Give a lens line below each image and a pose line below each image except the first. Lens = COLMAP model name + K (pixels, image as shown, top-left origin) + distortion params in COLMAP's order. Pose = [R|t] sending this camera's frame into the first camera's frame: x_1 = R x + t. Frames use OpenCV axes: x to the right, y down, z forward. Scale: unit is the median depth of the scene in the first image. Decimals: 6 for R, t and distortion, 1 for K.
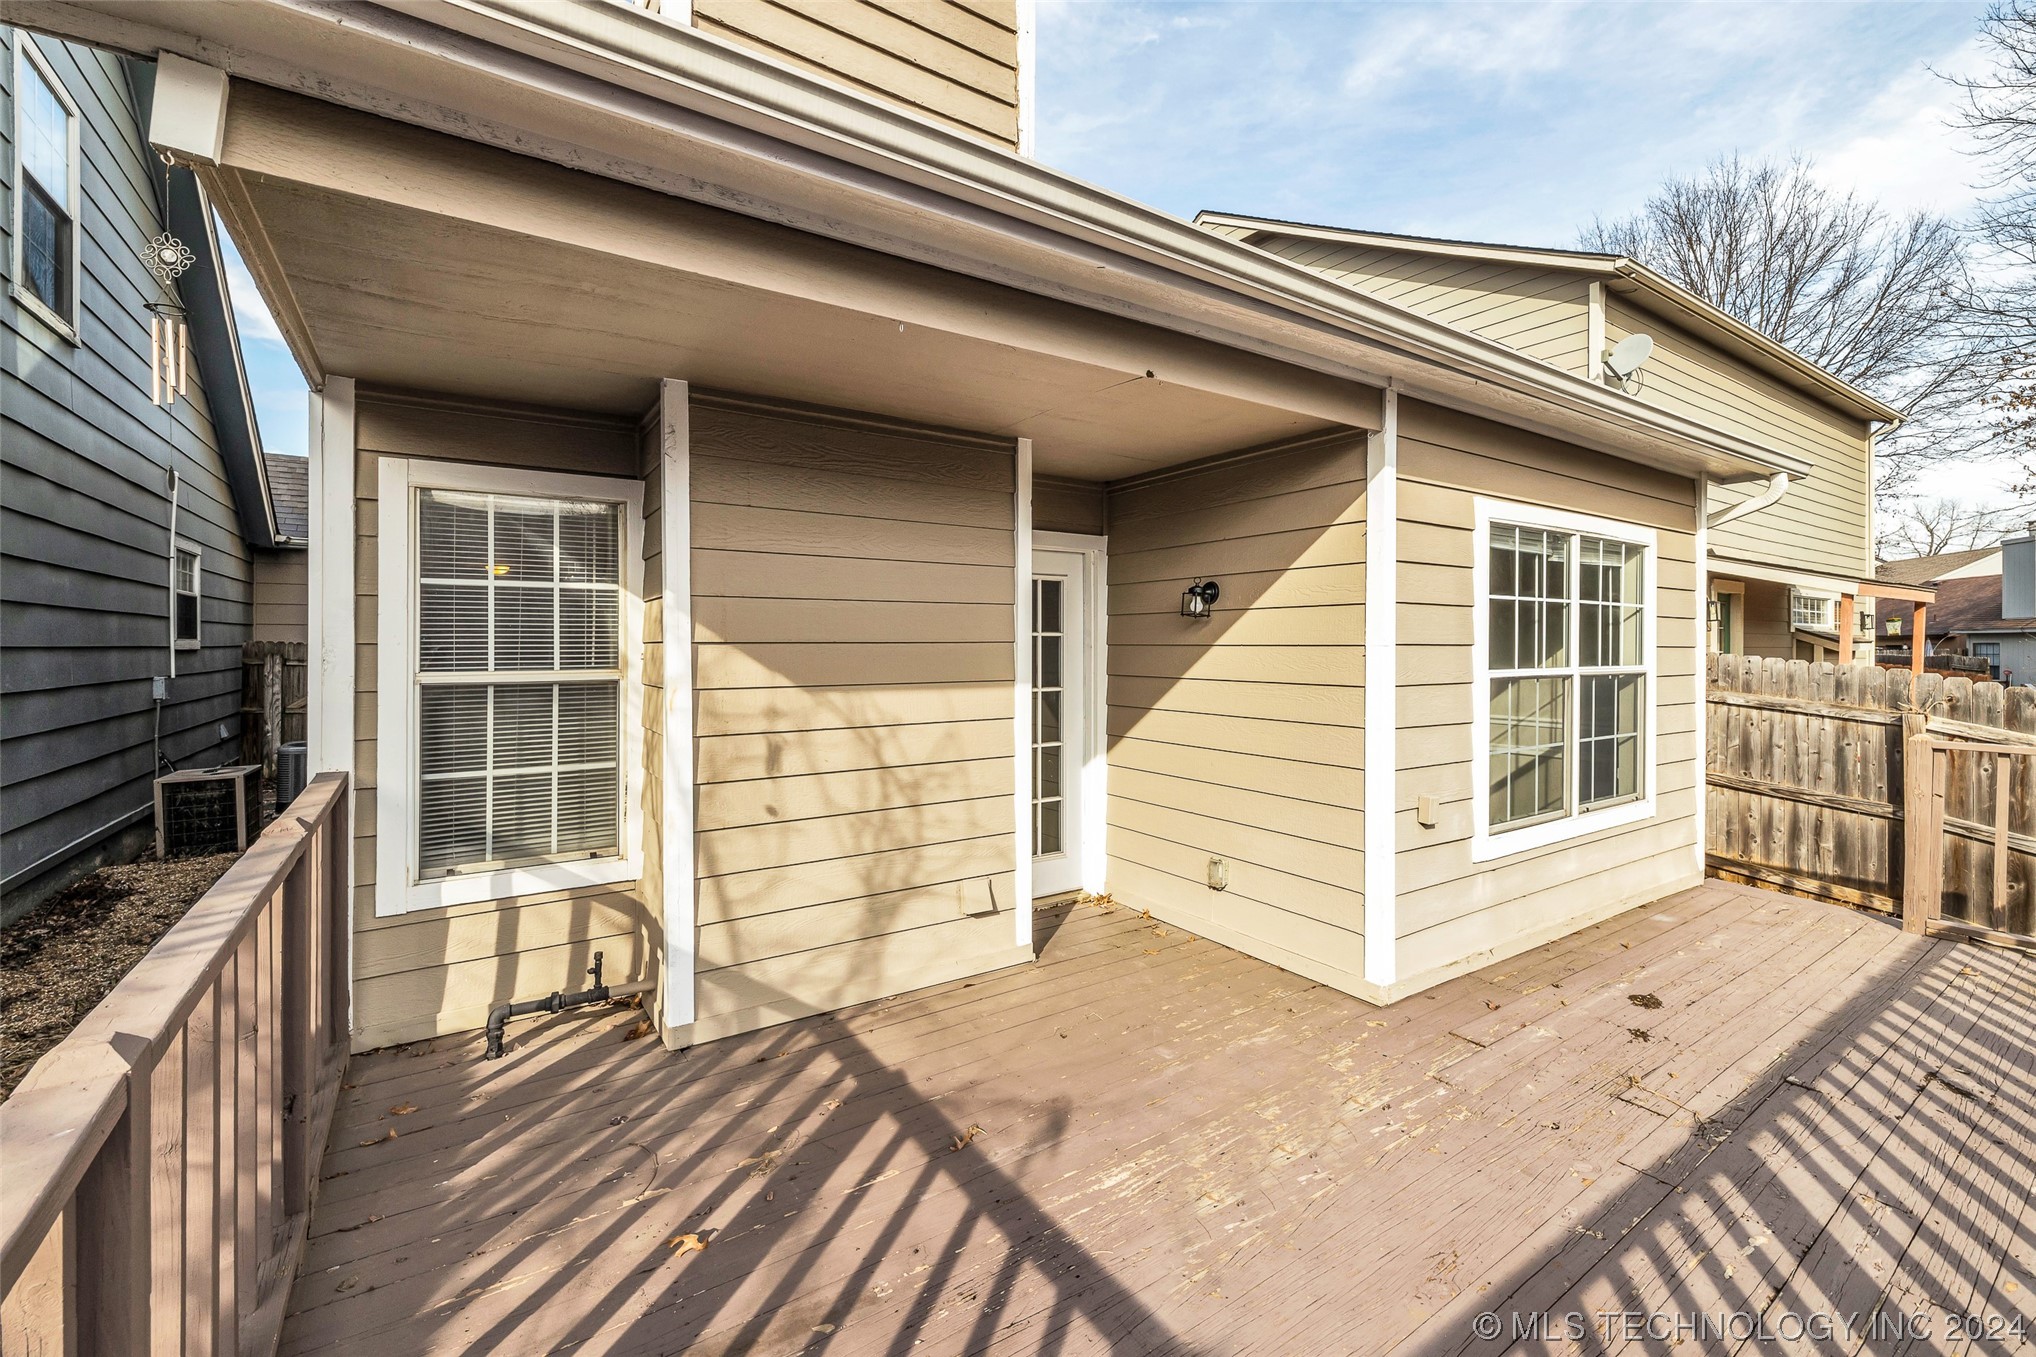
lens RADIAL K [[847.3, 0, 1014.6], [0, 847.3, 651.2], [0, 0, 1]] dist [-0.000057, -0.000101]
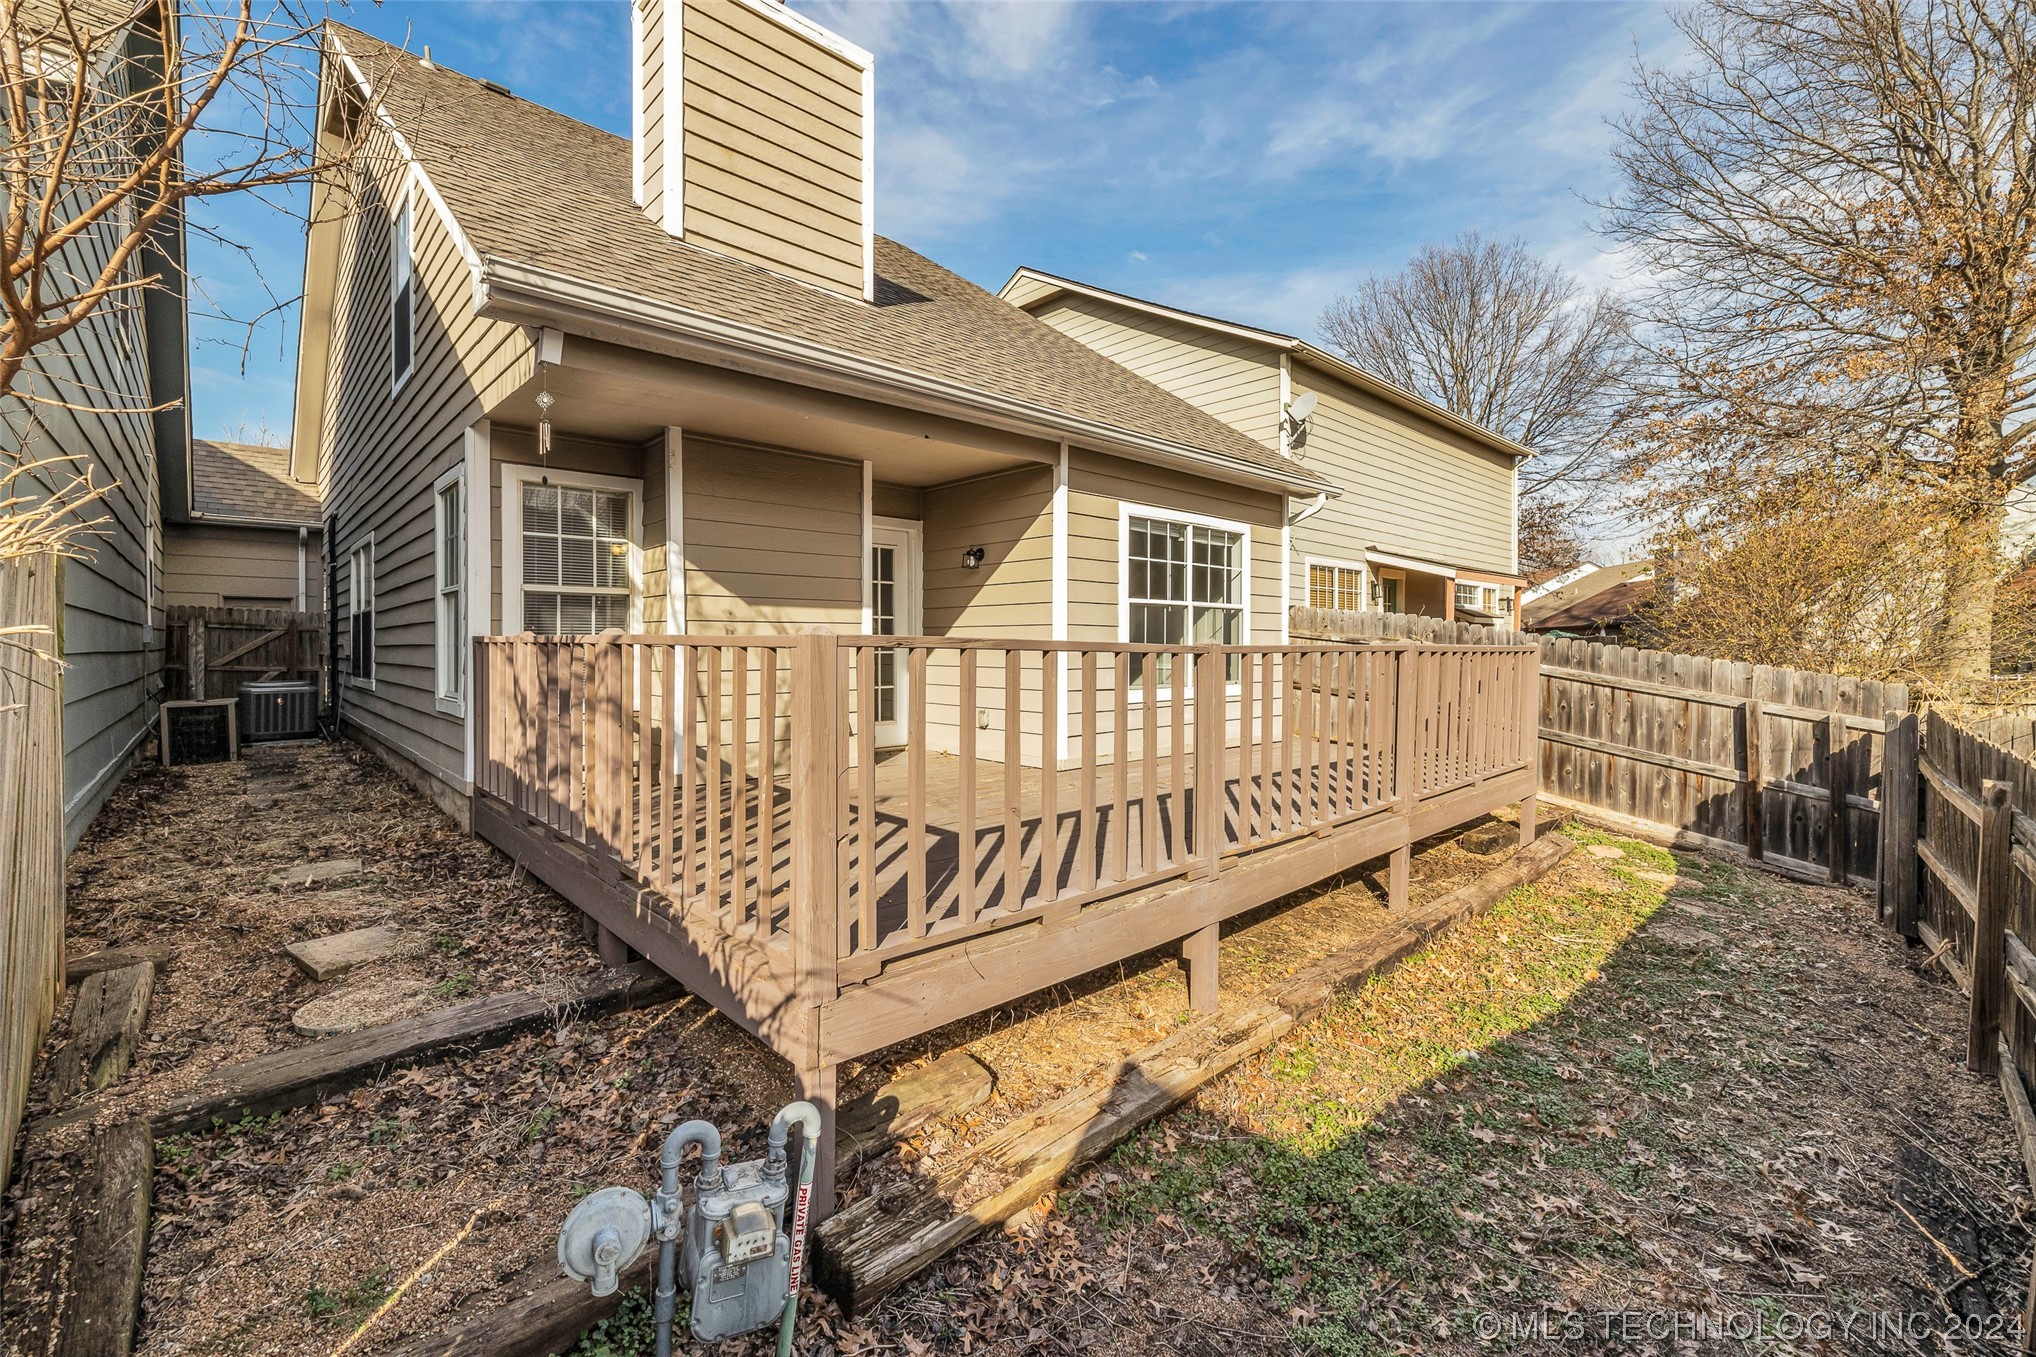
lens RADIAL K [[847.3, 0, 1014.6], [0, 847.3, 651.2], [0, 0, 1]] dist [-0.000057, -0.000101]
pose [[0.986079, -0.003653, 0.166239, 0.016915], [0.003561, 0.999993, 0.000851, 0.121420], [-0.166241, -0.000248, 0.986085, -0.675147]]
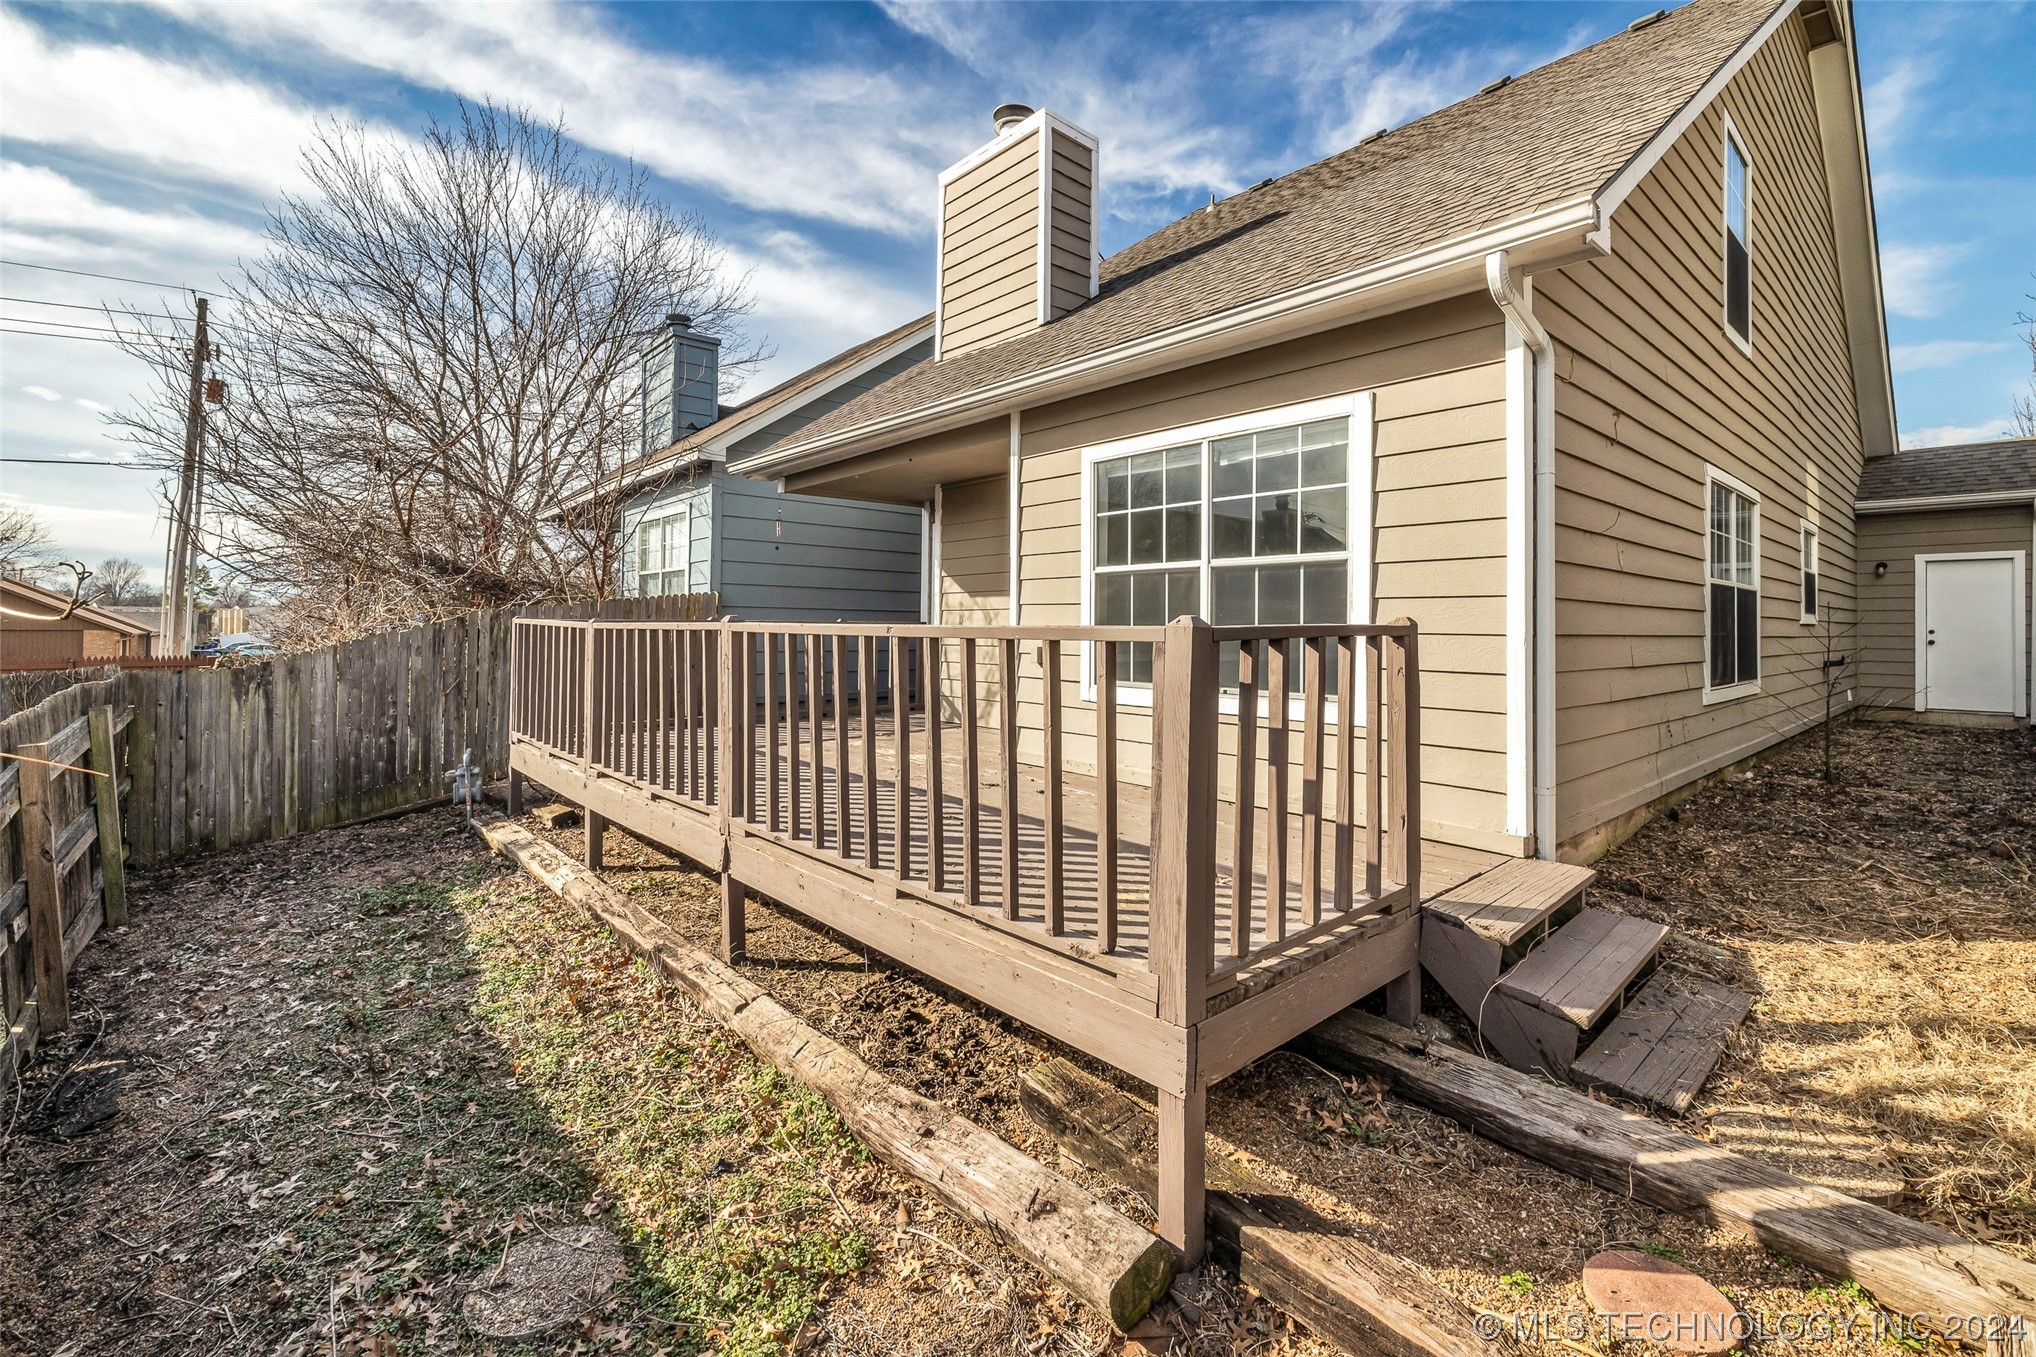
lens RADIAL K [[876.1, 0, 1018.6], [0, 876.1, 614.6], [0, 0, 1]] dist [-0.000194, -0.000027]
pose [[0.137284, -0.012326, -0.990455, 1.818907], [-0.008906, 0.999867, -0.013677, 0.110366], [0.990492, 0.010699, 0.137156, 0.617412]]
